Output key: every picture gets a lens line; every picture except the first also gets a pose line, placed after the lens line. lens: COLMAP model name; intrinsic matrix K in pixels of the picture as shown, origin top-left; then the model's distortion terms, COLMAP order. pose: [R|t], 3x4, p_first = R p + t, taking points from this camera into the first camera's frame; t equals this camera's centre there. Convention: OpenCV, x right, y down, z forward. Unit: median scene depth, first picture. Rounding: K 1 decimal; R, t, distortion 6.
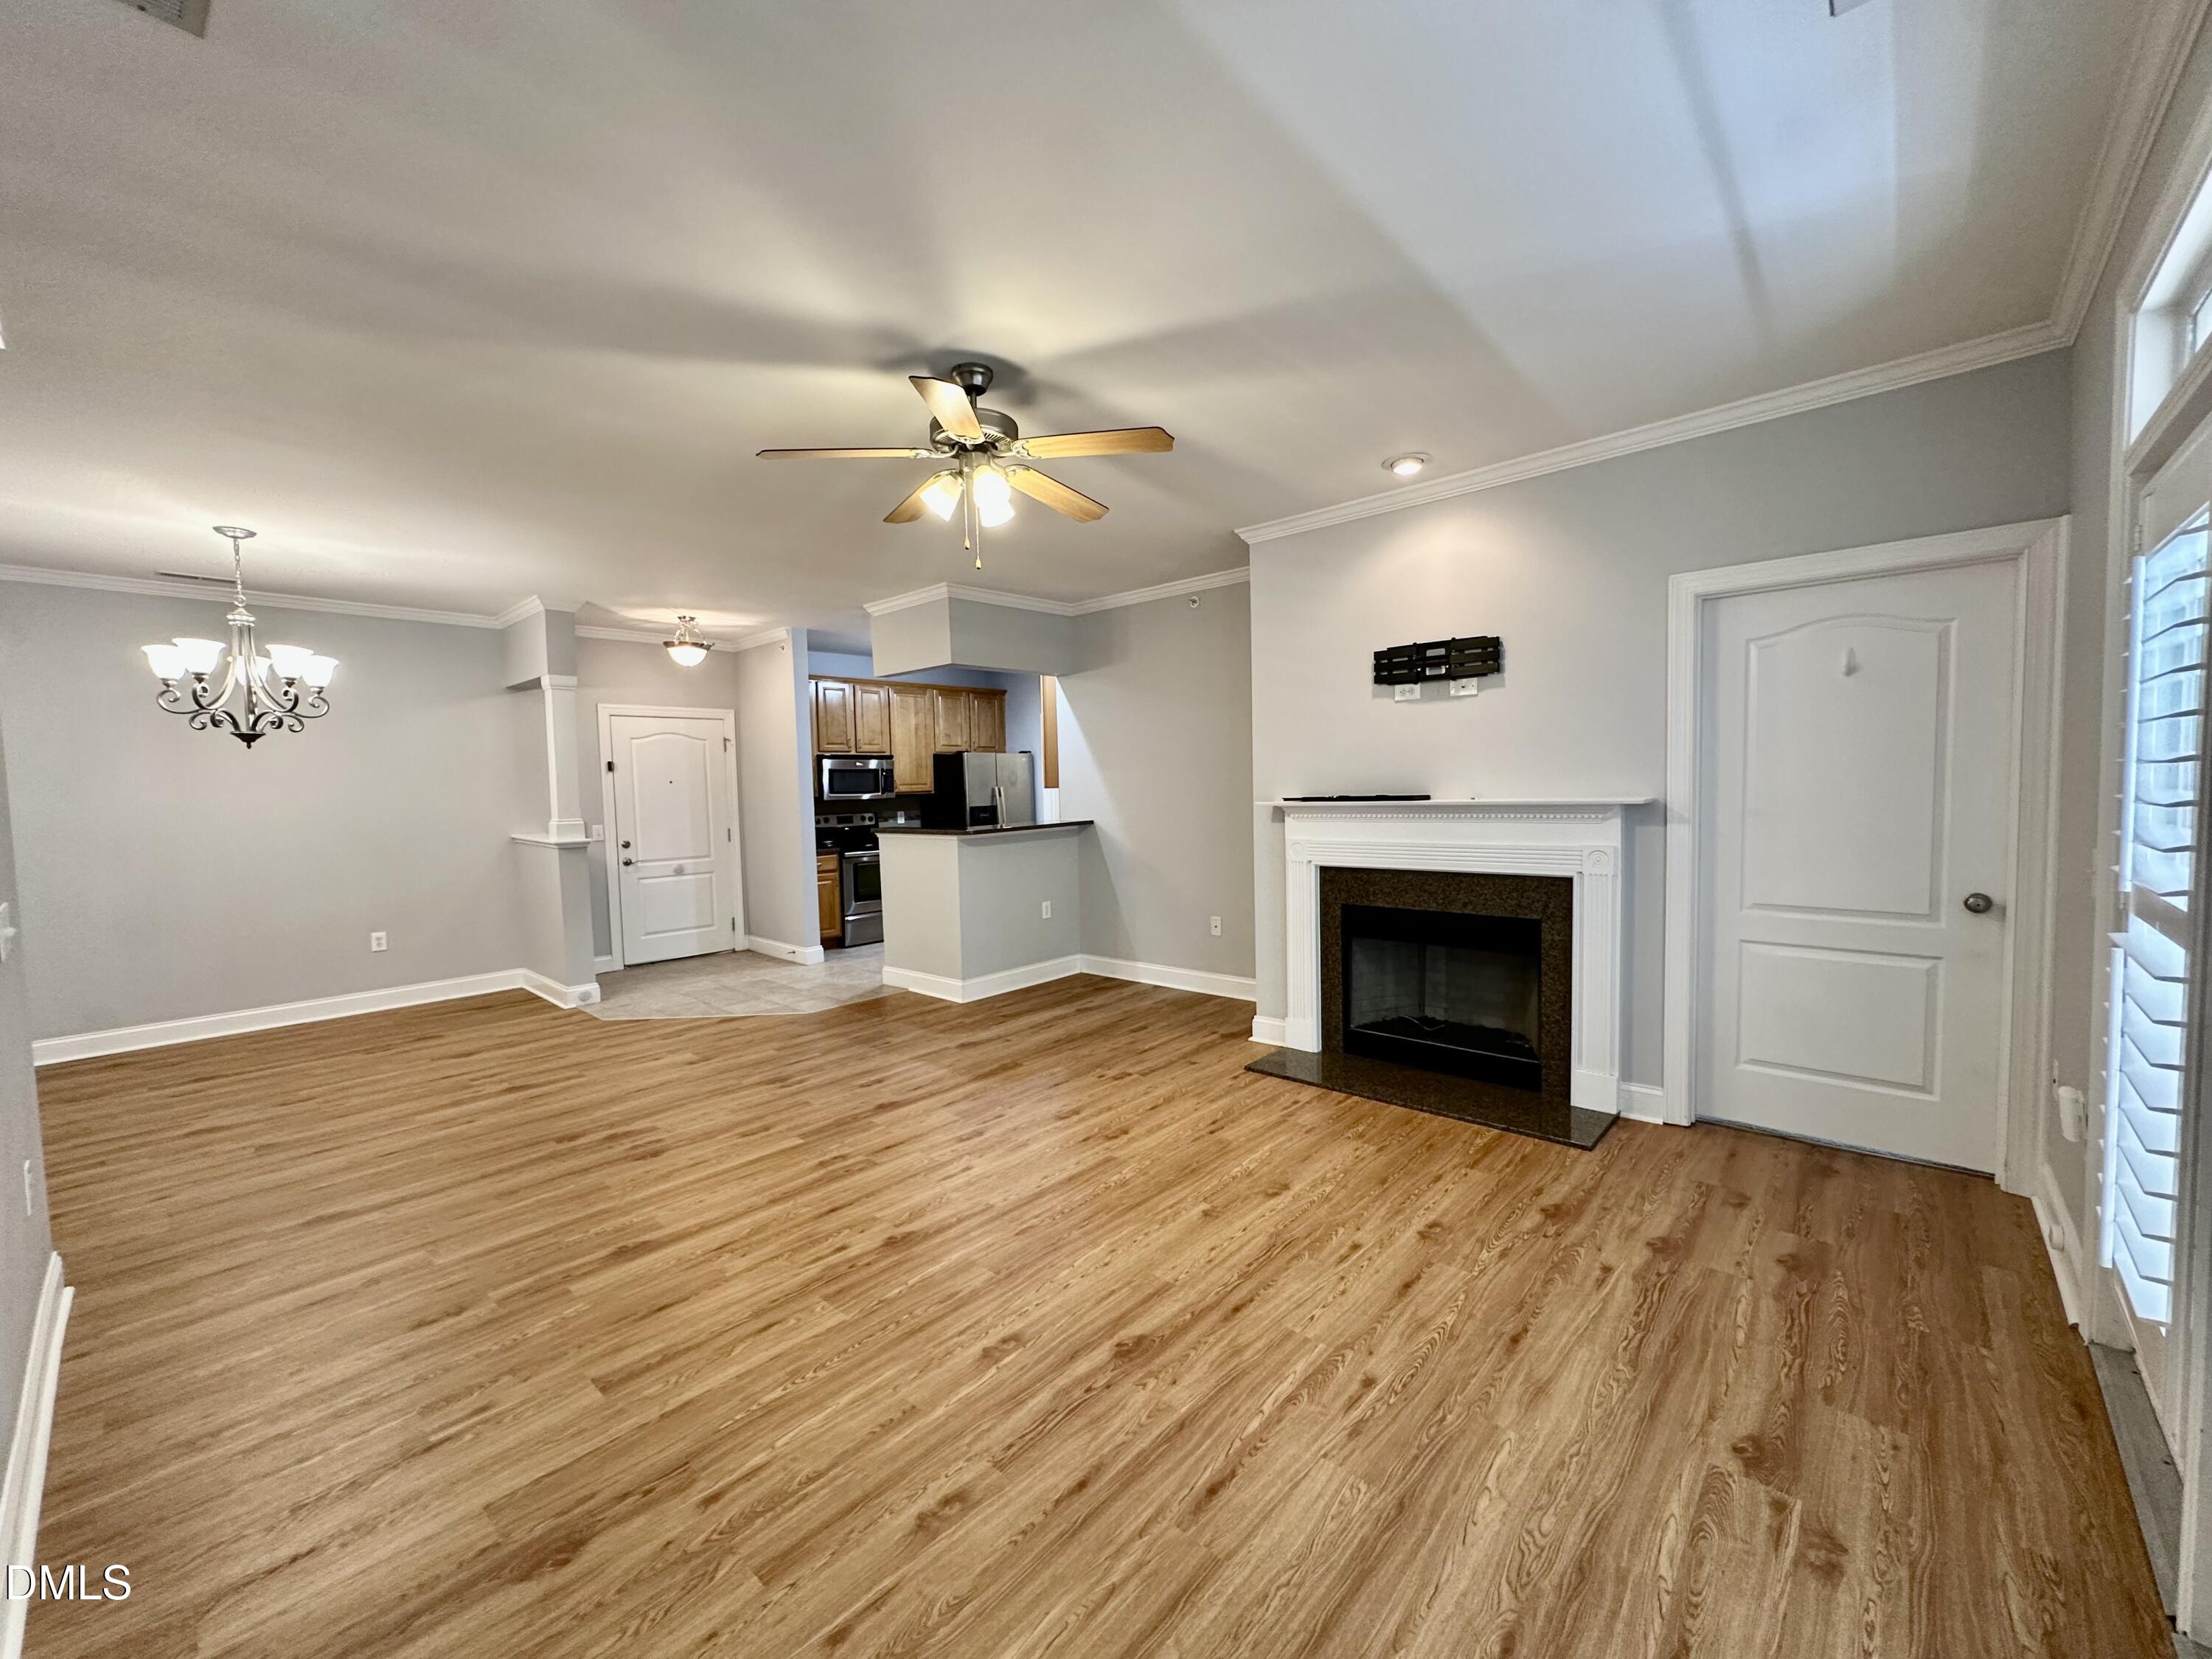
lens RADIAL K [[880.2, 0, 1102.4], [0, 880.2, 834.0], [0, 0, 1]] dist [-0.004542, 0.000548]
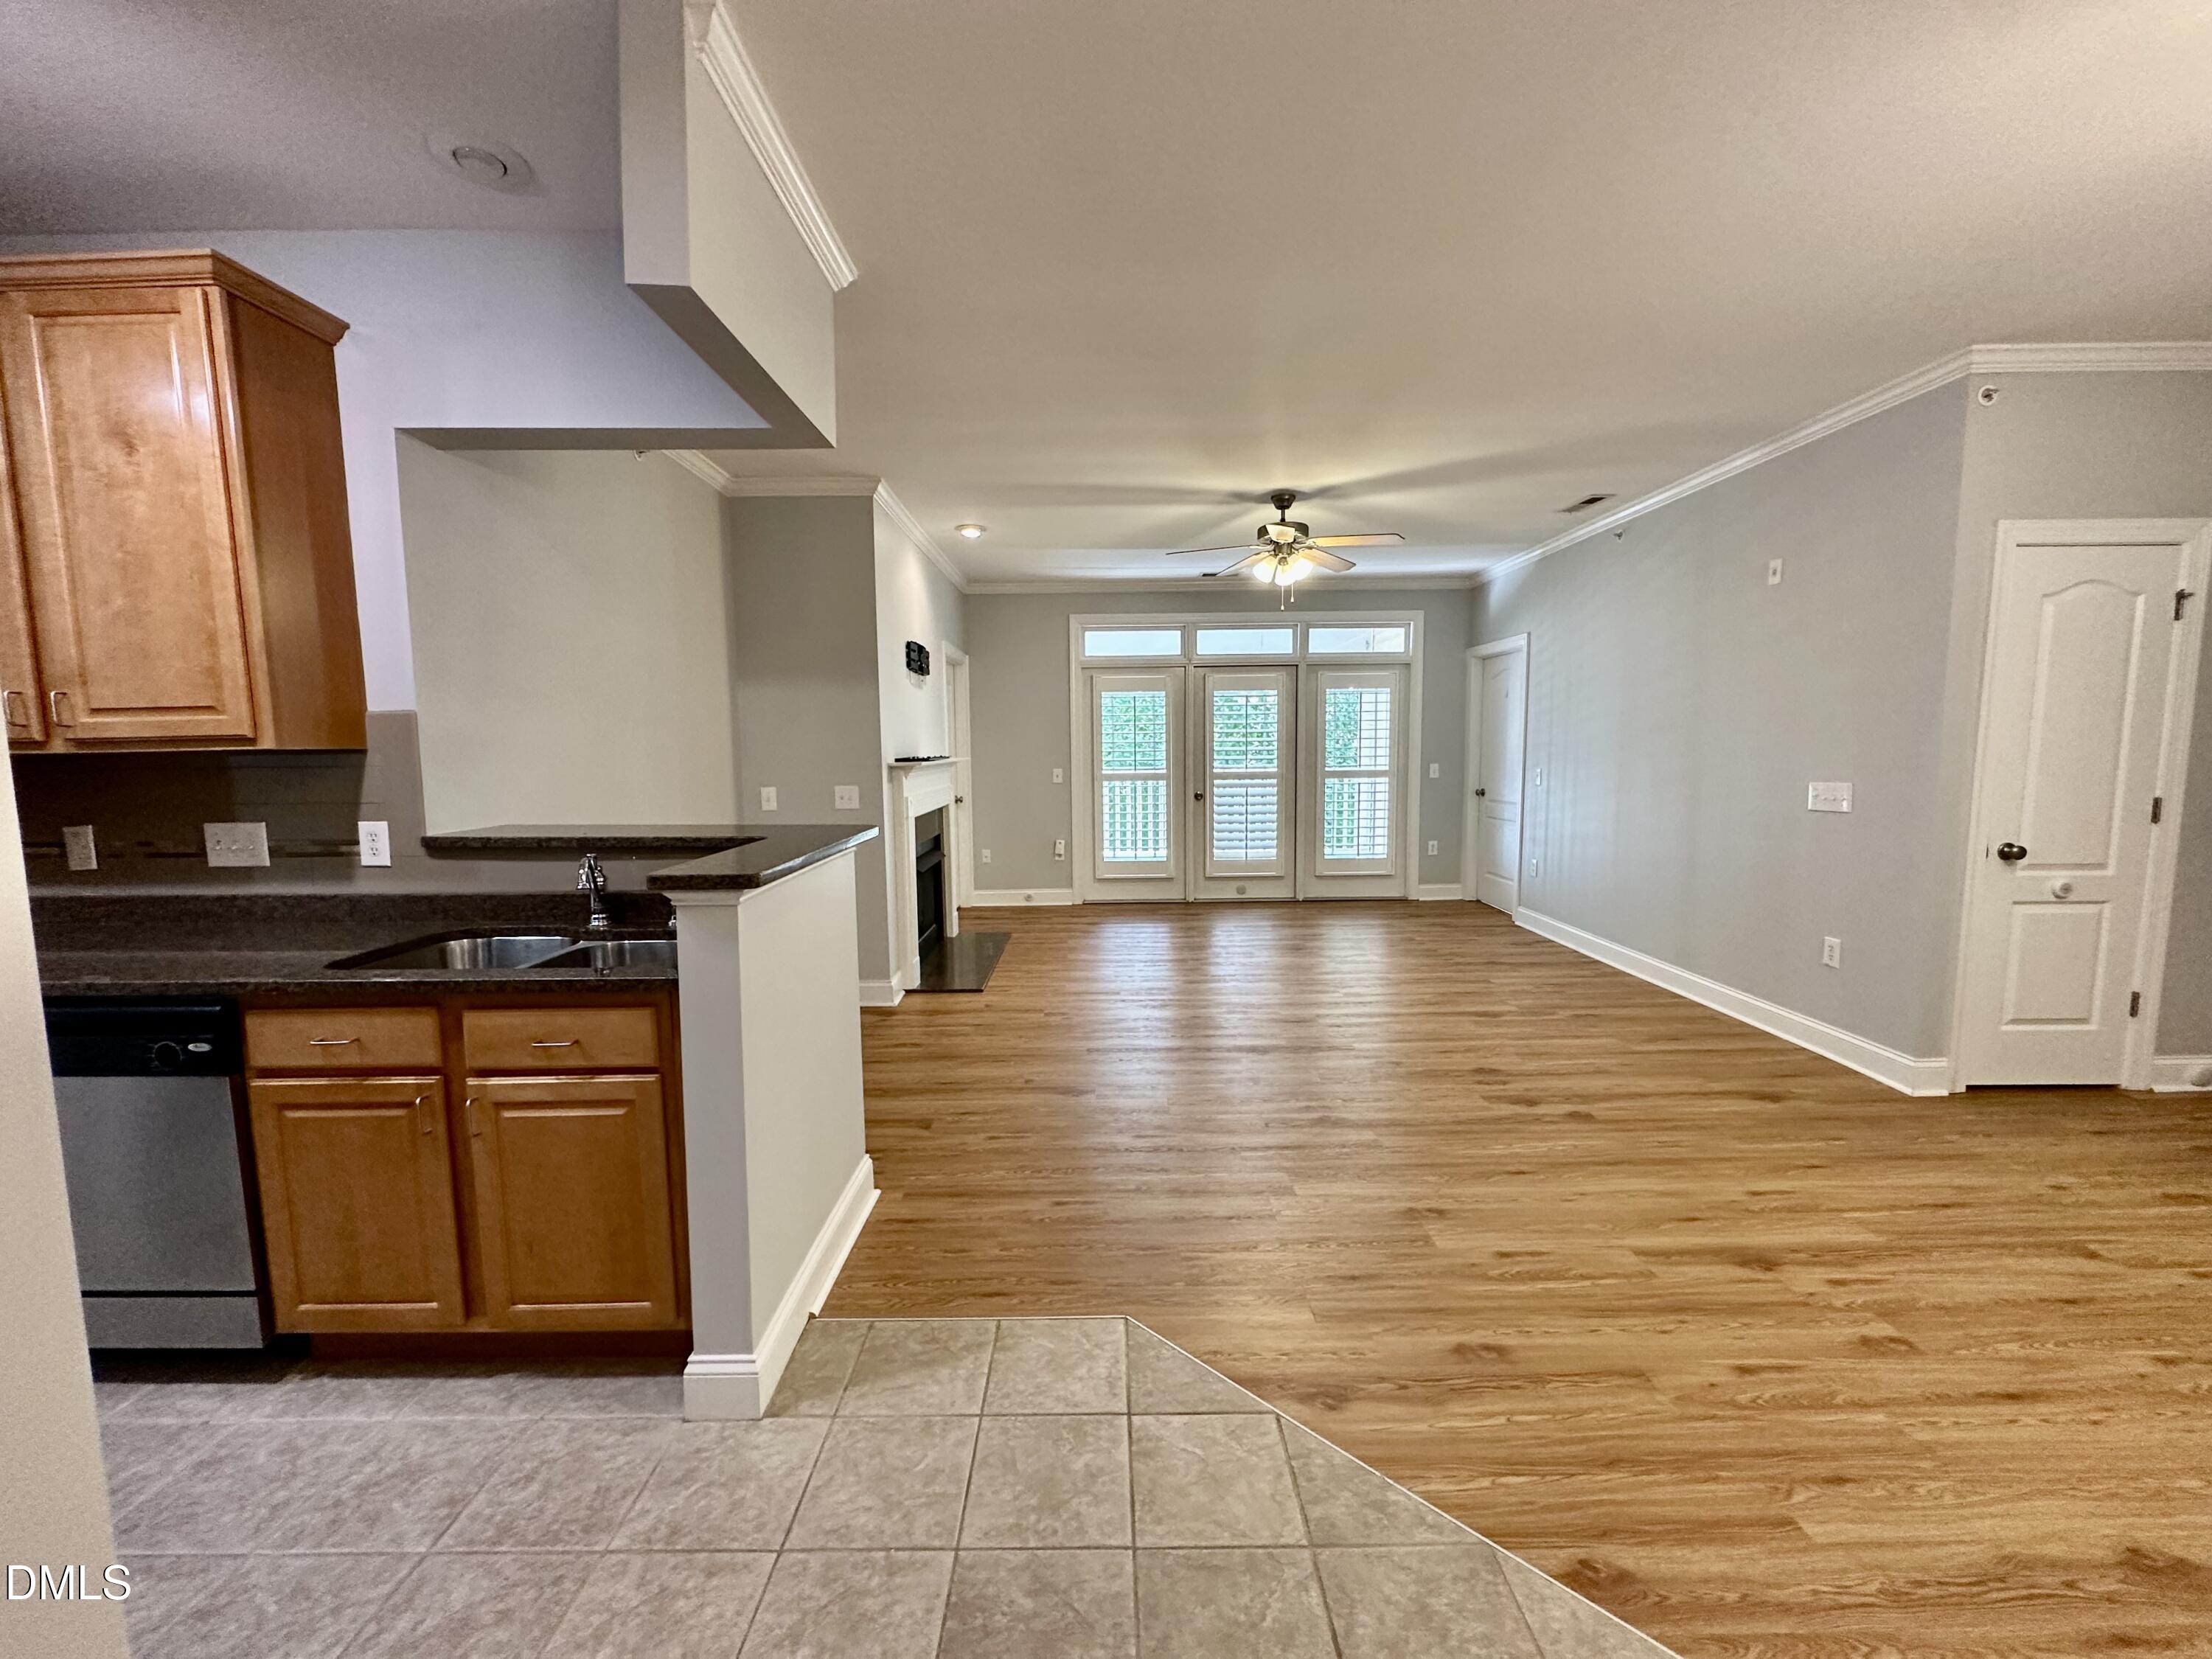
lens RADIAL K [[880.2, 0, 1102.4], [0, 880.2, 835.2], [0, 0, 1]] dist [-0.004542, 0.000548]
pose [[-0.674353, -0.040506, 0.737297, -0.817965], [0.070710, 0.990363, 0.119083, -0.064676], [-0.735016, 0.132439, -0.664990, 1.687745]]
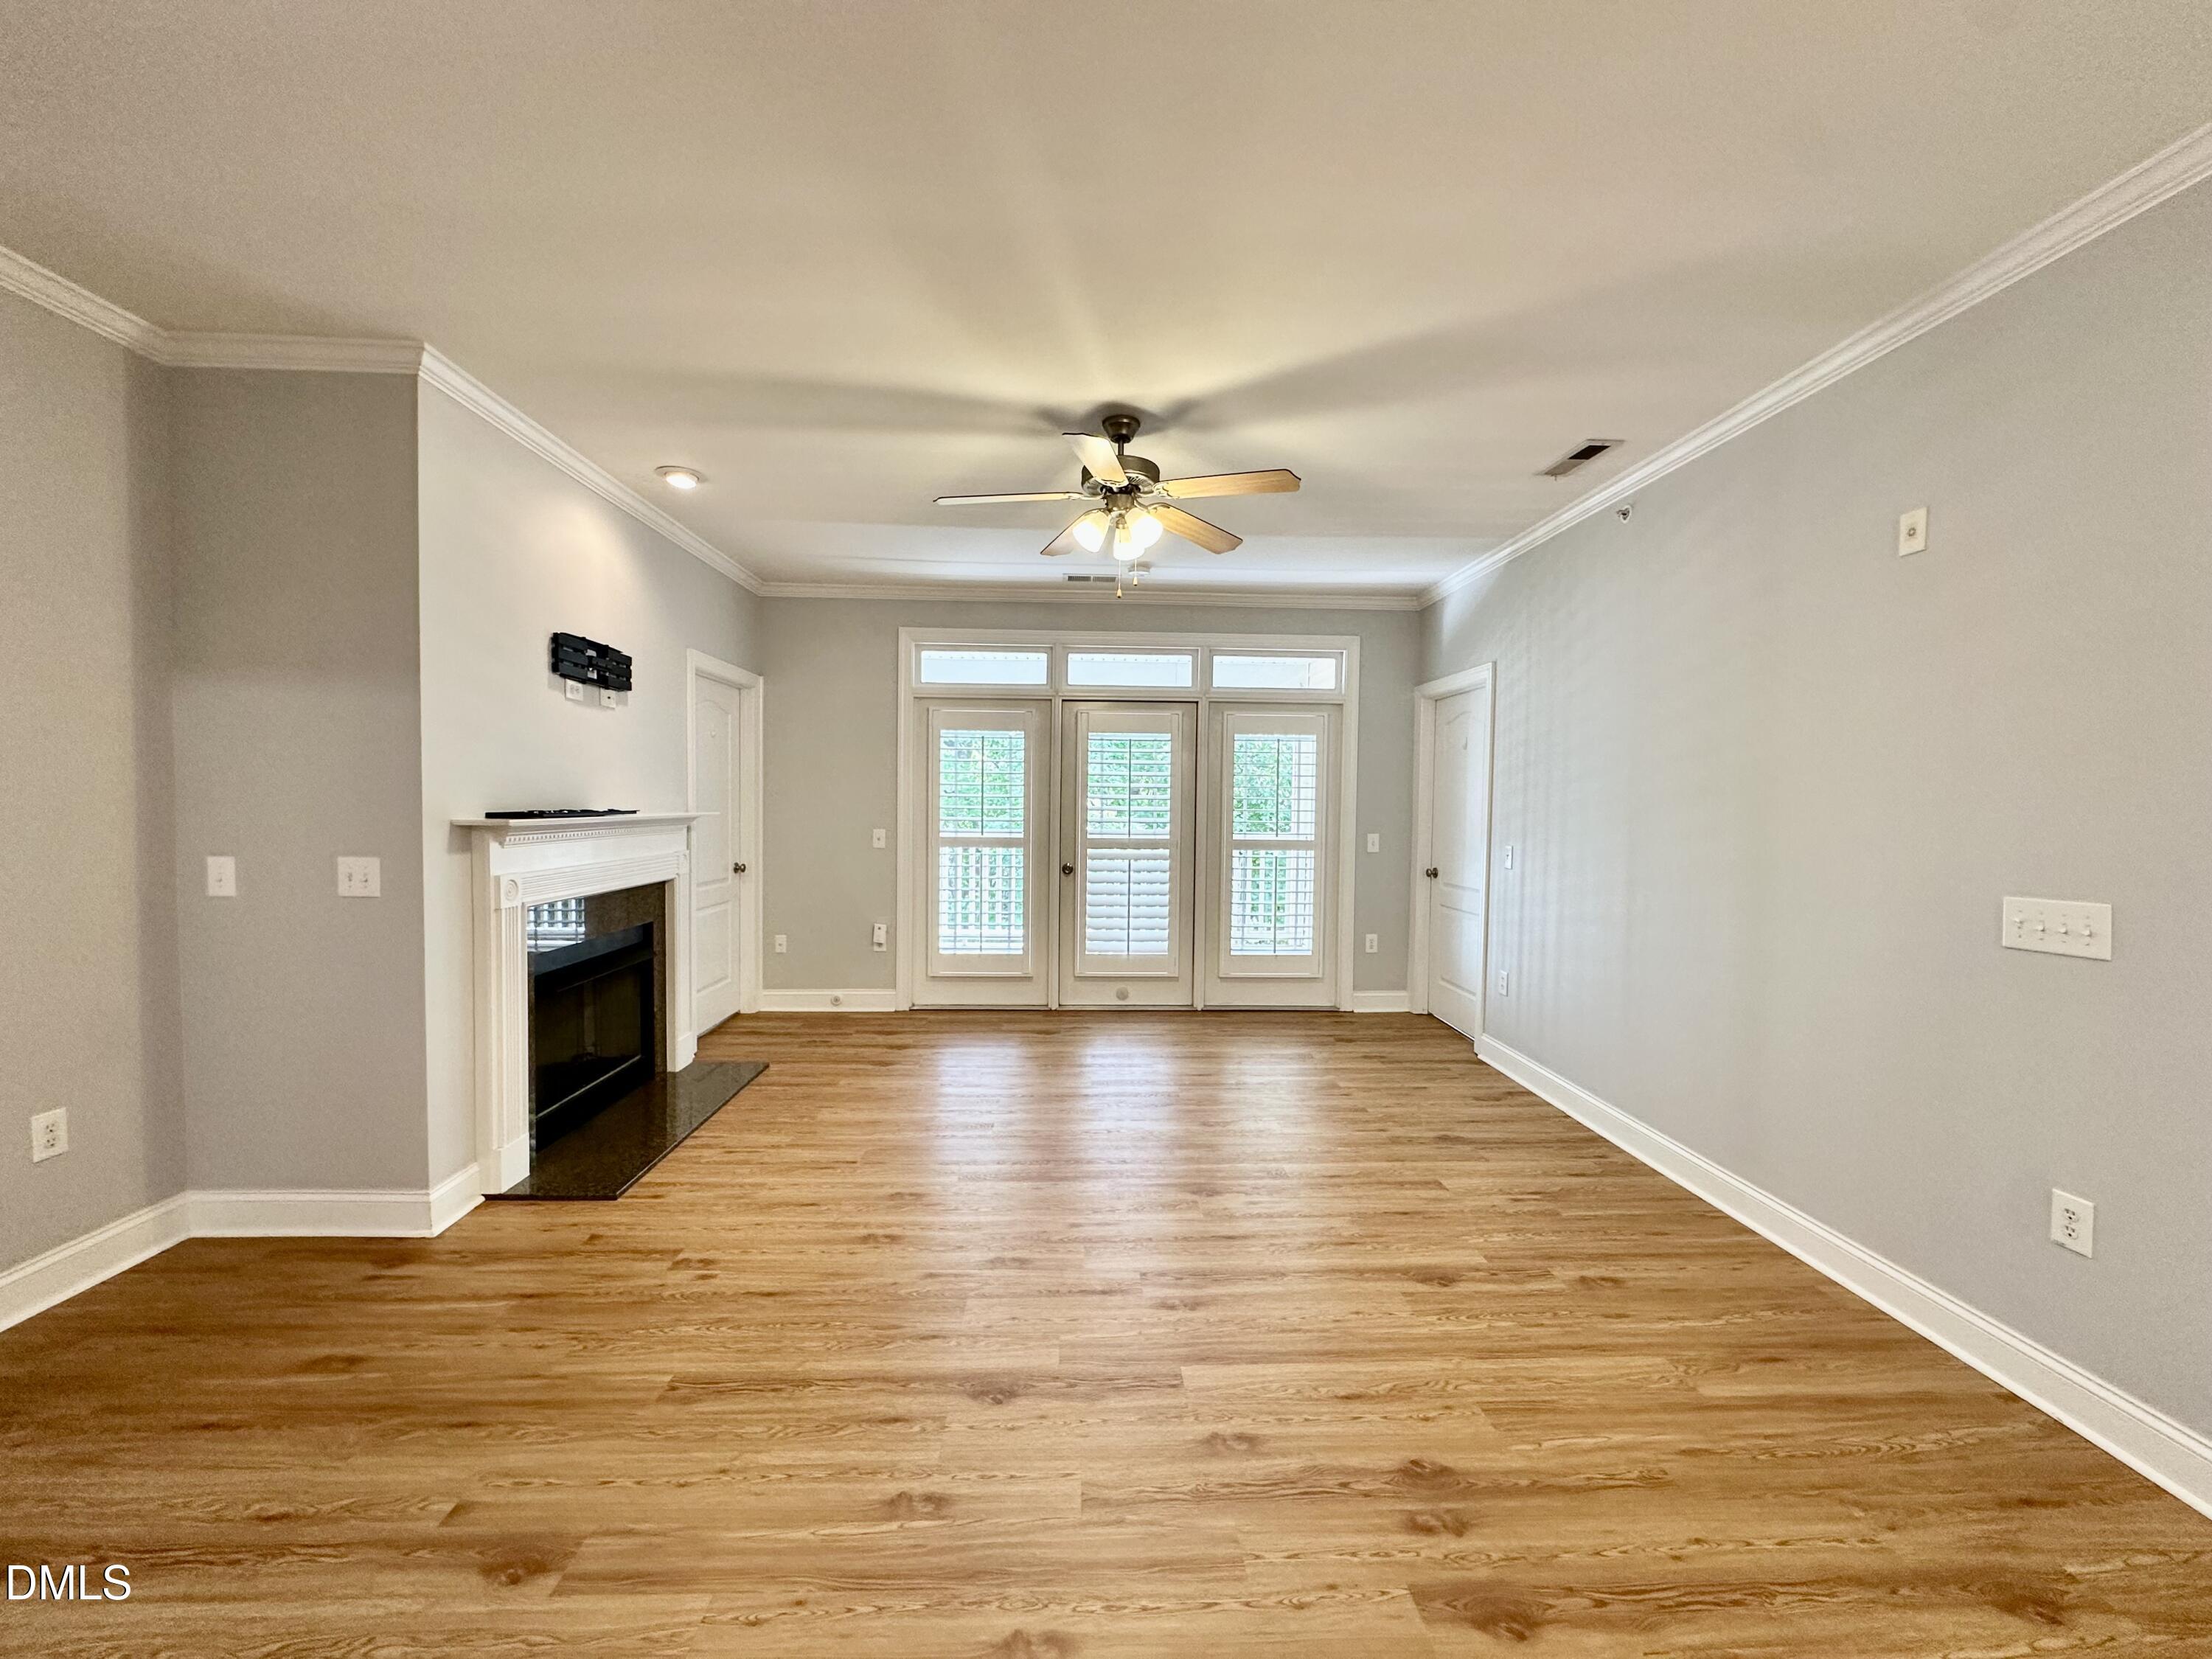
lens RADIAL K [[880.2, 0, 1104.5], [0, 880.2, 835.5], [0, 0, 1]] dist [-0.004542, 0.000548]
pose [[-0.702800, -0.010057, 0.711316, -0.628396], [0.045968, 0.997168, 0.059516, -0.046393], [-0.709901, 0.074526, -0.700348, 1.237002]]
